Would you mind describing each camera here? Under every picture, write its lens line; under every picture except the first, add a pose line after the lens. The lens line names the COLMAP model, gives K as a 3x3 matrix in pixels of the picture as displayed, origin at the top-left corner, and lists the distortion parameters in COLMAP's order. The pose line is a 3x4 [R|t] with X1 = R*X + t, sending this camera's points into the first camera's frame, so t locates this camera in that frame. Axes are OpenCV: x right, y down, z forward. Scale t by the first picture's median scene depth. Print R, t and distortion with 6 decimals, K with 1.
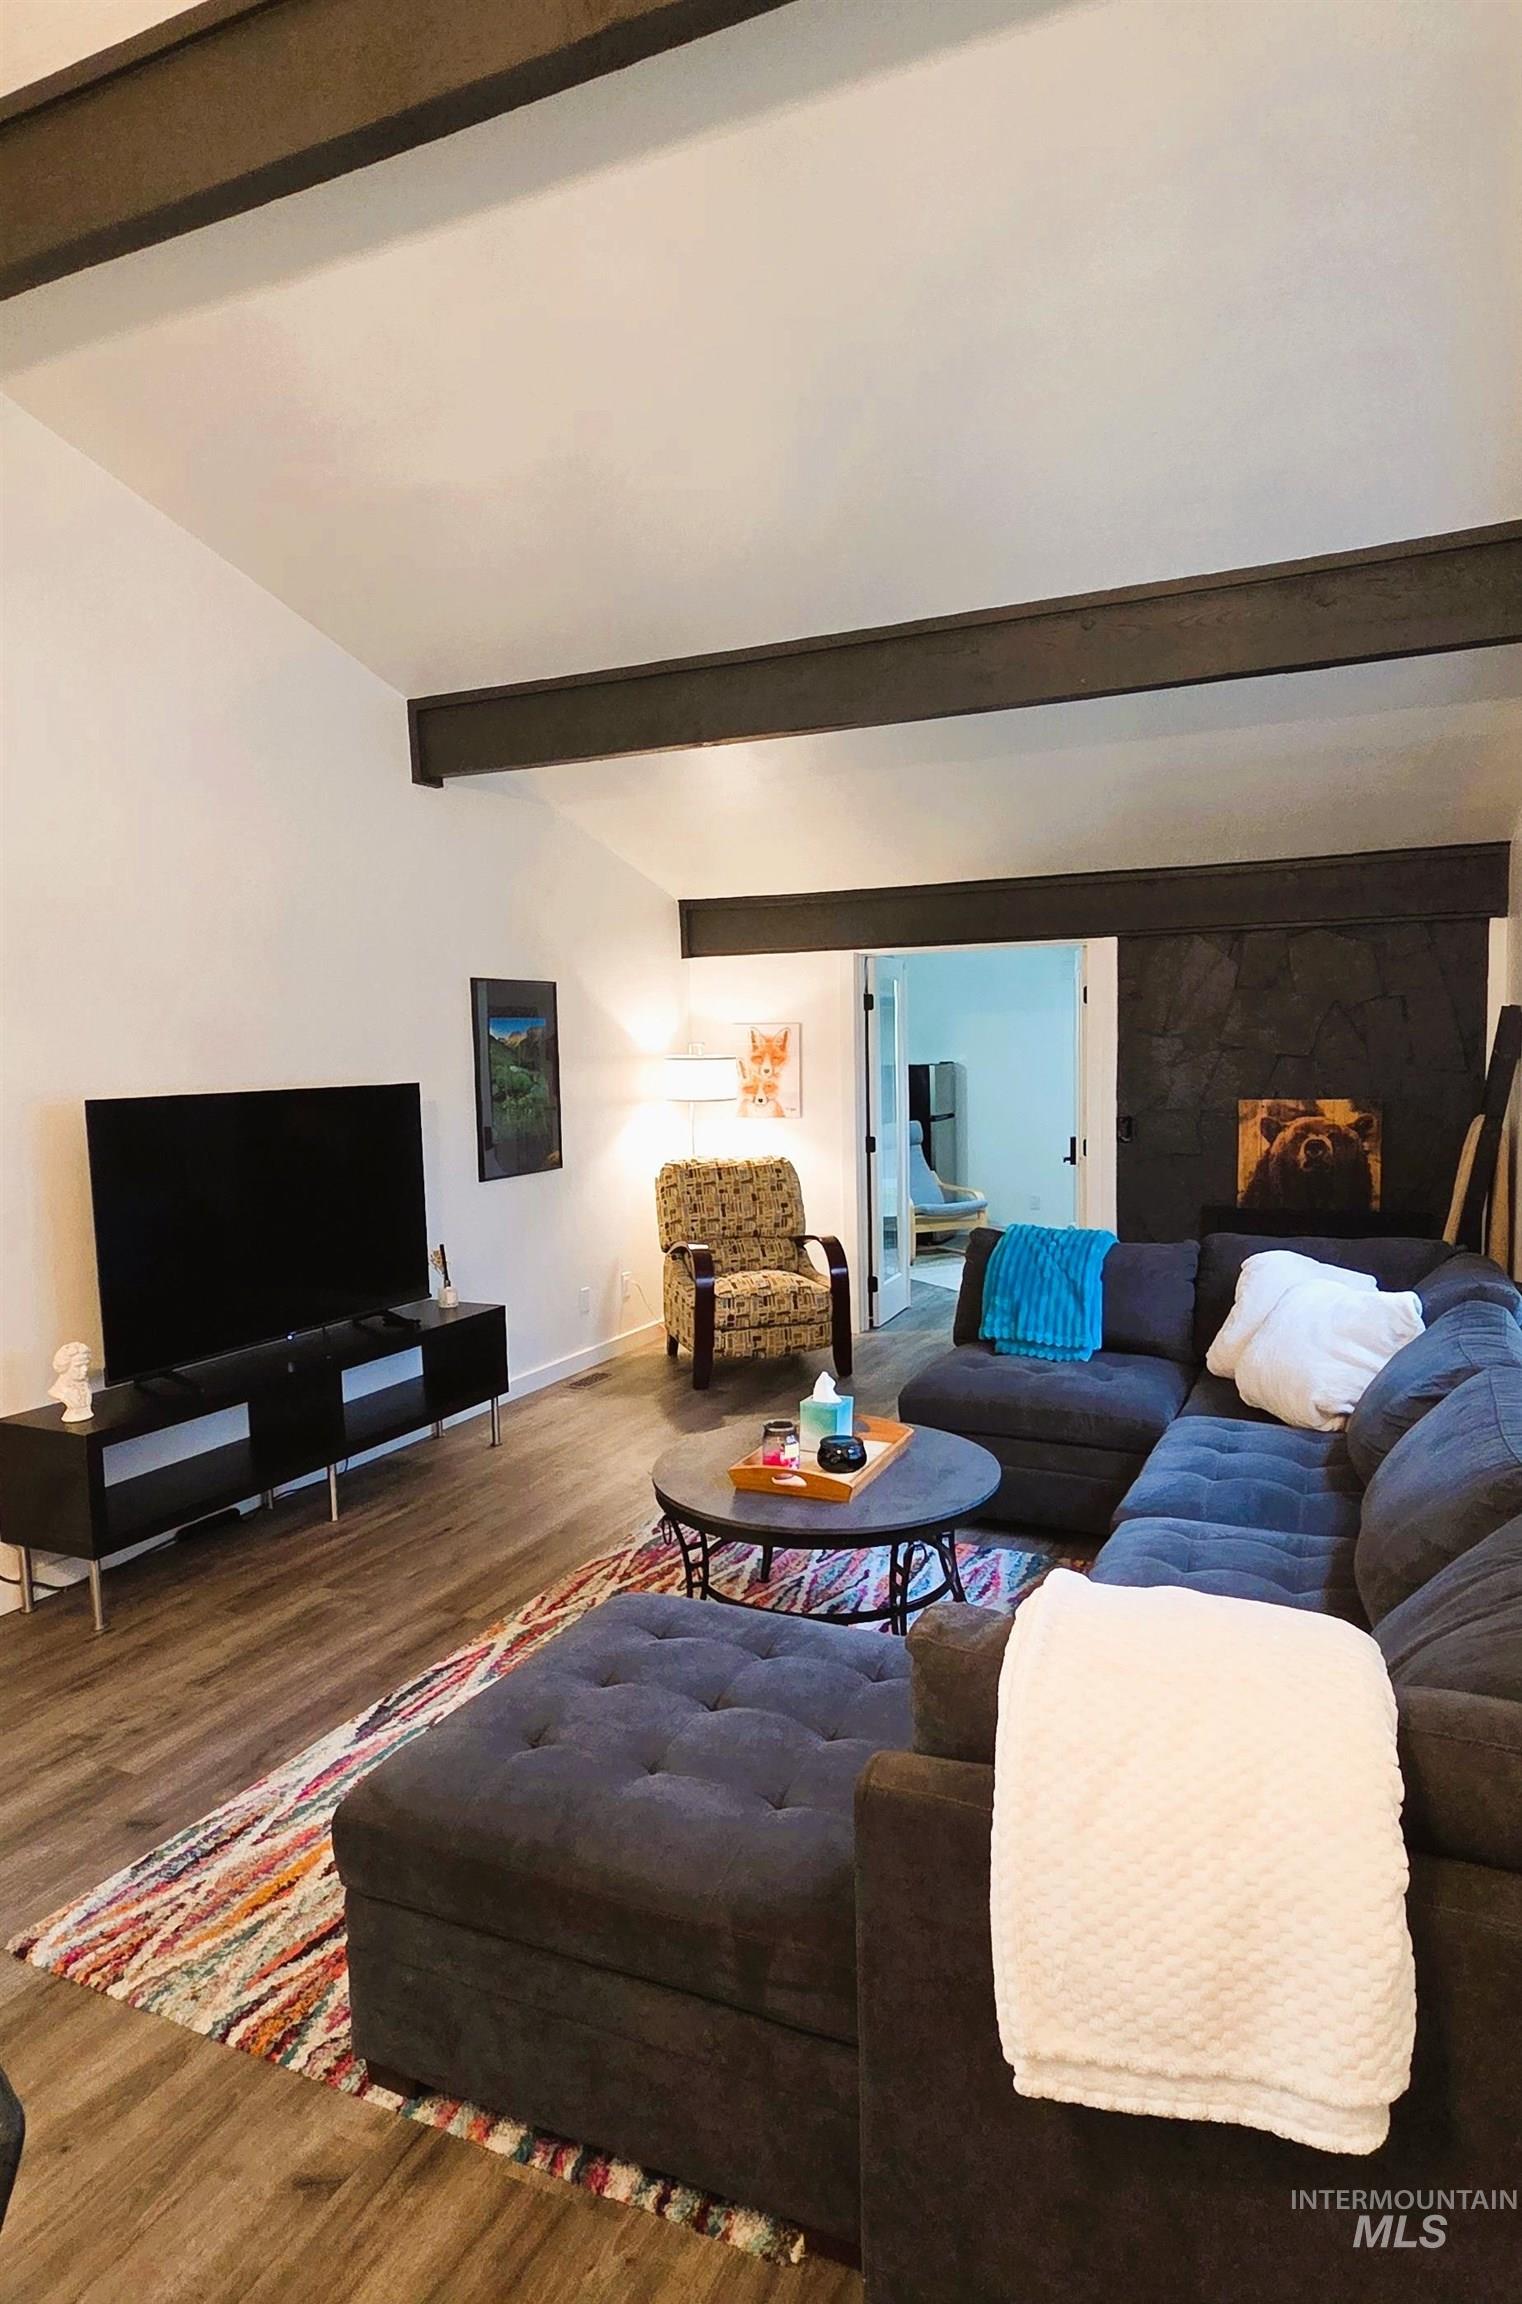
lens RADIAL K [[1390.1, 0, 760.0], [0, 1390.1, 1180.1], [0, 0, 1]] dist [0.000854, 0.000759]
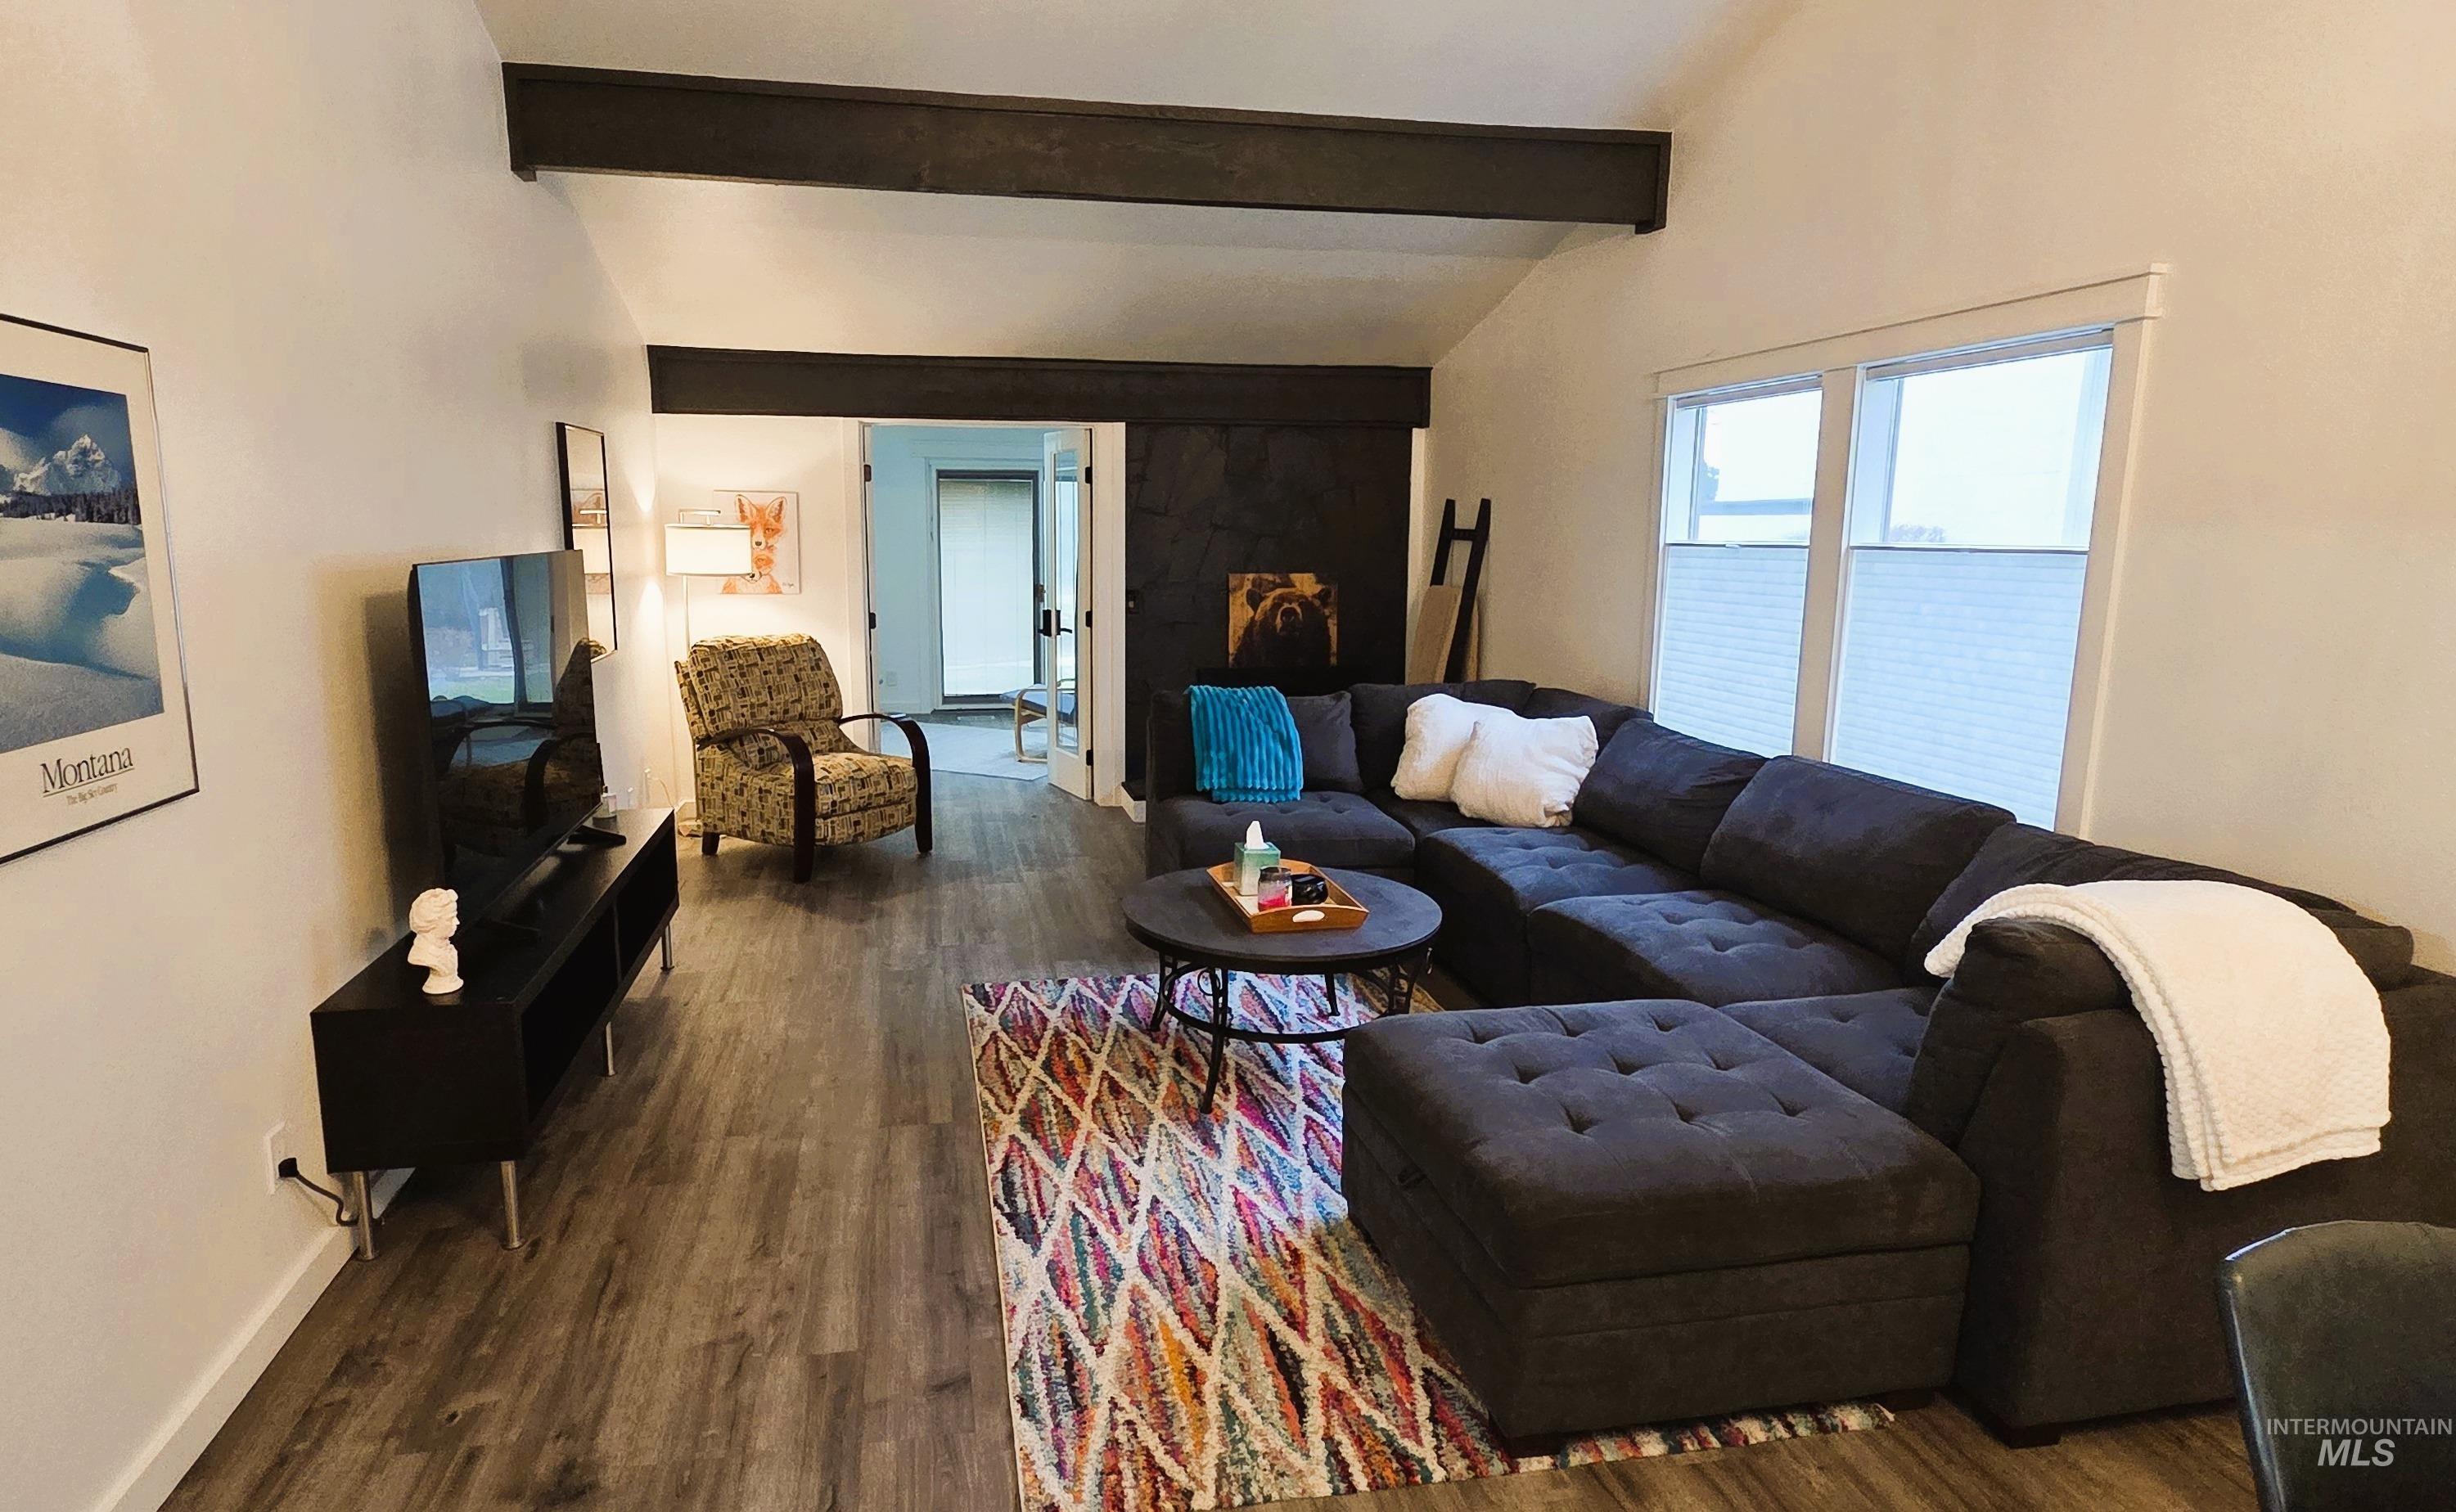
lens RADIAL K [[1352.4, 0, 1228.0], [0, 1352.4, 756.0], [0, 0, 1]] dist [-0.001567, -0.000135]
pose [[0.809003, -0.077485, 0.582675, -0.442850], [0.036422, 0.995977, 0.081876, 0.000879], [-0.586675, -0.045016, 0.808570, 0.126131]]
